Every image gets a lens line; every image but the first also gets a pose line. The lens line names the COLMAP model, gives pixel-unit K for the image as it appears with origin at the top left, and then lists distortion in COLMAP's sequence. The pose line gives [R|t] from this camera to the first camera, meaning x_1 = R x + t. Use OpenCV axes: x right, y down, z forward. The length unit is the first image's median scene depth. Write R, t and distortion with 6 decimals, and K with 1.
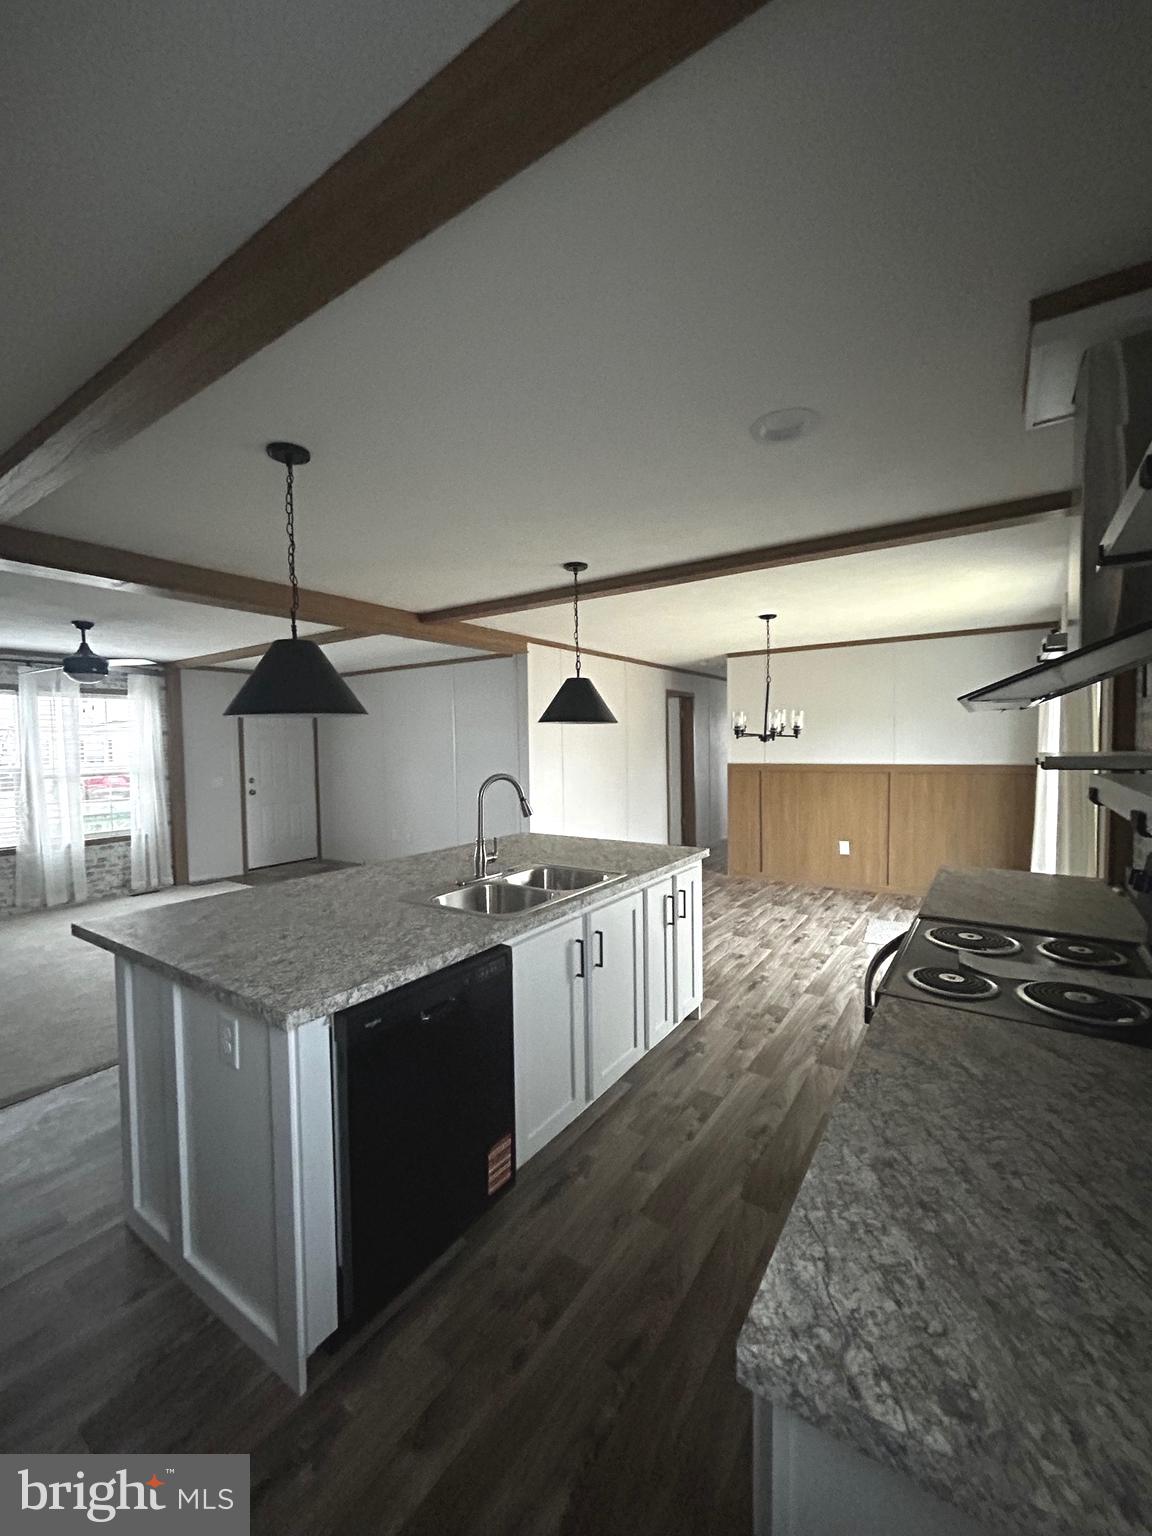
lens RADIAL K [[620.9, 0, 575.5], [0, 620.9, 765.8], [0, 0, 1]] dist [0.002641, 0.000273]
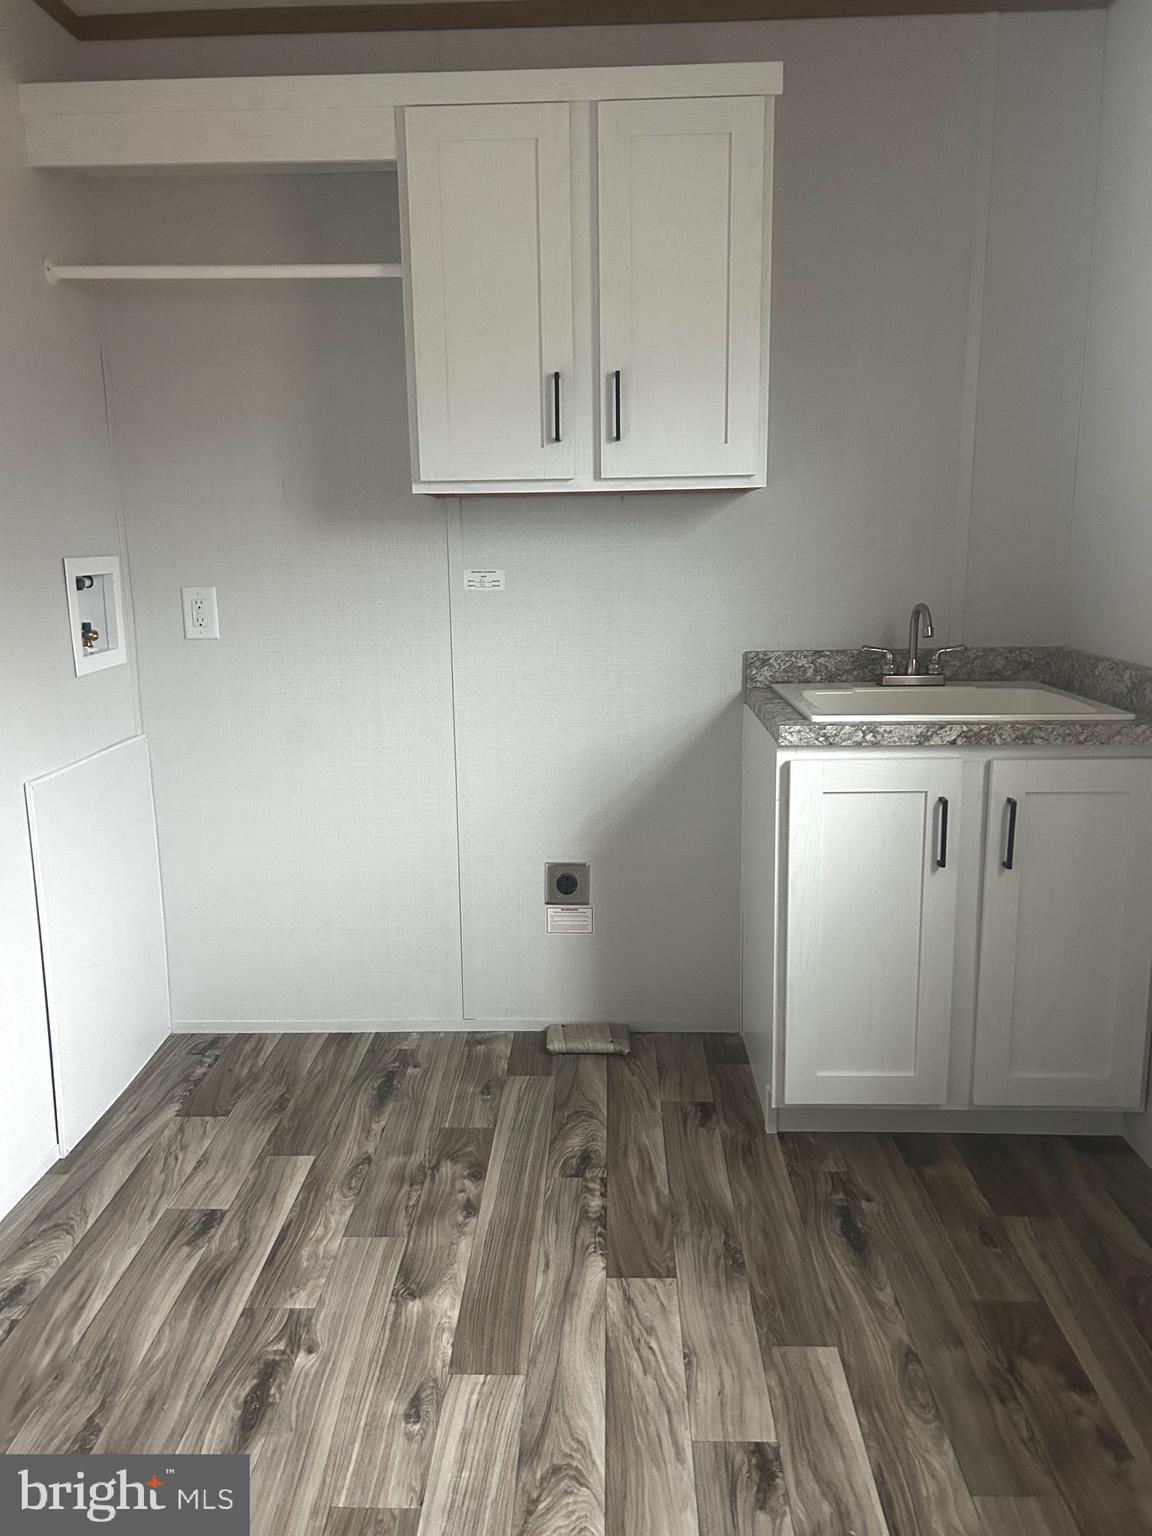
lens RADIAL K [[1156.6, 0, 568.0], [0, 1156.6, 768.2], [0, 0, 1]] dist [0.041514, -0.035523]
pose [[0.846675, -0.097691, 0.523067, 0.415695], [0.020440, 0.988248, 0.151486, 0.028806], [-0.531718, -0.117568, 0.838721, 1.025454]]
